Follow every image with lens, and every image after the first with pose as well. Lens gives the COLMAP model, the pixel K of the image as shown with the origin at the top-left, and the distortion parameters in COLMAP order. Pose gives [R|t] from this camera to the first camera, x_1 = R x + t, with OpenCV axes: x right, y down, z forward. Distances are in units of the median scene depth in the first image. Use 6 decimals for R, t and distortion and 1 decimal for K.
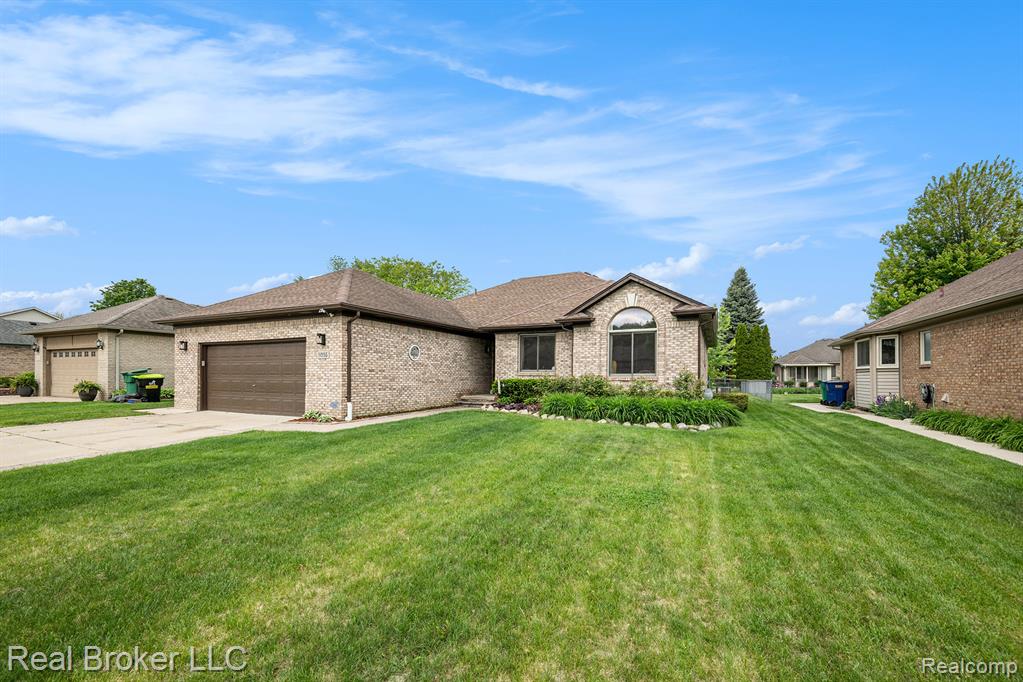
lens RADIAL K [[398.9, 0, 511.5], [0, 398.9, 341.0], [0, 0, 1]] dist [-0.001648, -0.000212]
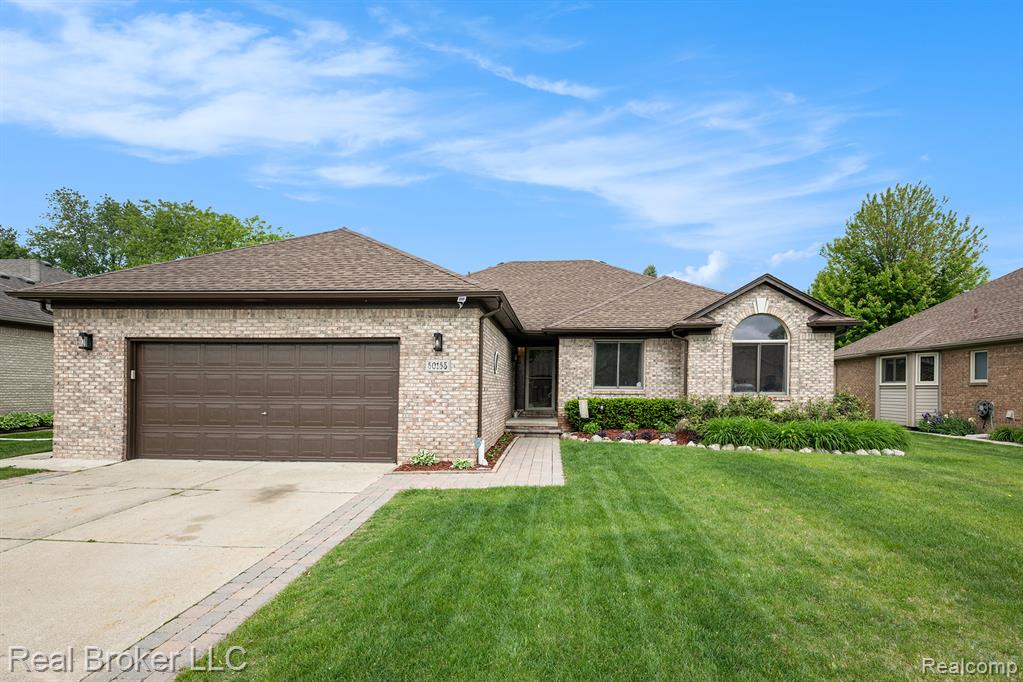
lens RADIAL K [[525.0, 0, 511.3], [0, 525.0, 345.4], [0, 0, 1]] dist [-0.002765, -0.000522]
pose [[0.936776, 0.028478, 0.348770, -0.553852], [-0.031599, 0.999495, 0.003261, -0.004411], [-0.348501, -0.014075, 0.937203, 0.128752]]
